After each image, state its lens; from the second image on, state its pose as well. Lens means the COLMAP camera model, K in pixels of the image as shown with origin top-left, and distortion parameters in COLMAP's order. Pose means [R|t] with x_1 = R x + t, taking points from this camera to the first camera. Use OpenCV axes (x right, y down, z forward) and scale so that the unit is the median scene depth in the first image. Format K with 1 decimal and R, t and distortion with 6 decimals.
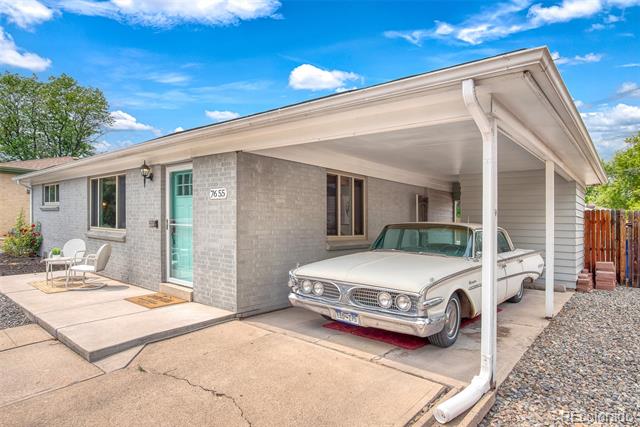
lens RADIAL K [[360.3, 0, 288.6], [0, 360.3, 202.2], [0, 0, 1]] dist [-0.016513, 0.000254]
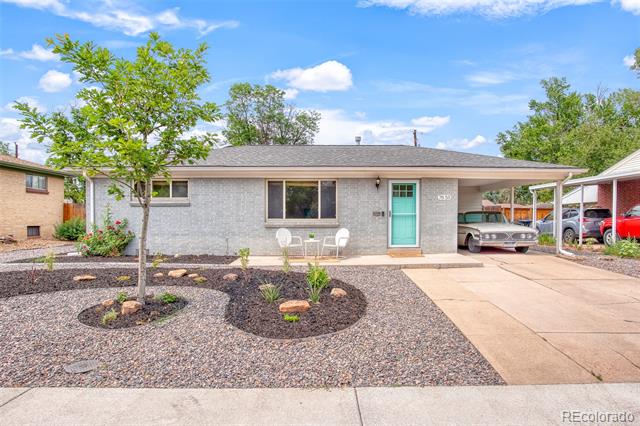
lens RADIAL K [[378.8, 0, 307.5], [0, 378.8, 199.3], [0, 0, 1]] dist [-0.016544, 0.001405]
pose [[0.754259, 0.012985, 0.656448, -1.961028], [-0.012484, 0.999907, -0.005436, 0.008460], [-0.656458, -0.004095, 0.754351, -0.098430]]
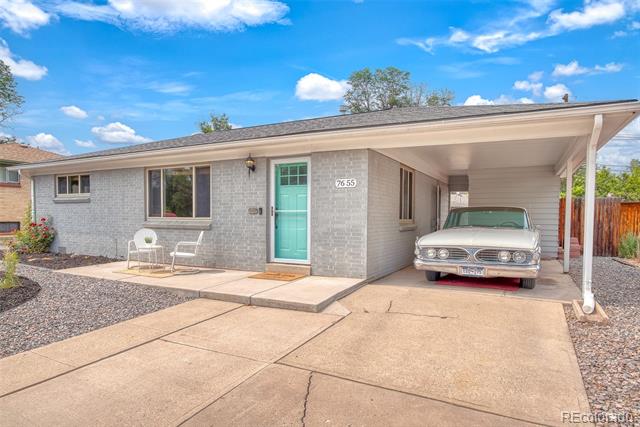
lens RADIAL K [[378.8, 0, 307.5], [0, 378.8, 199.8], [0, 0, 1]] dist [-0.016544, 0.001405]
pose [[0.974103, -0.006456, 0.226010, -0.540759], [0.004611, 0.999952, 0.008691, 0.018635], [-0.226056, -0.007424, 0.974086, -0.188874]]
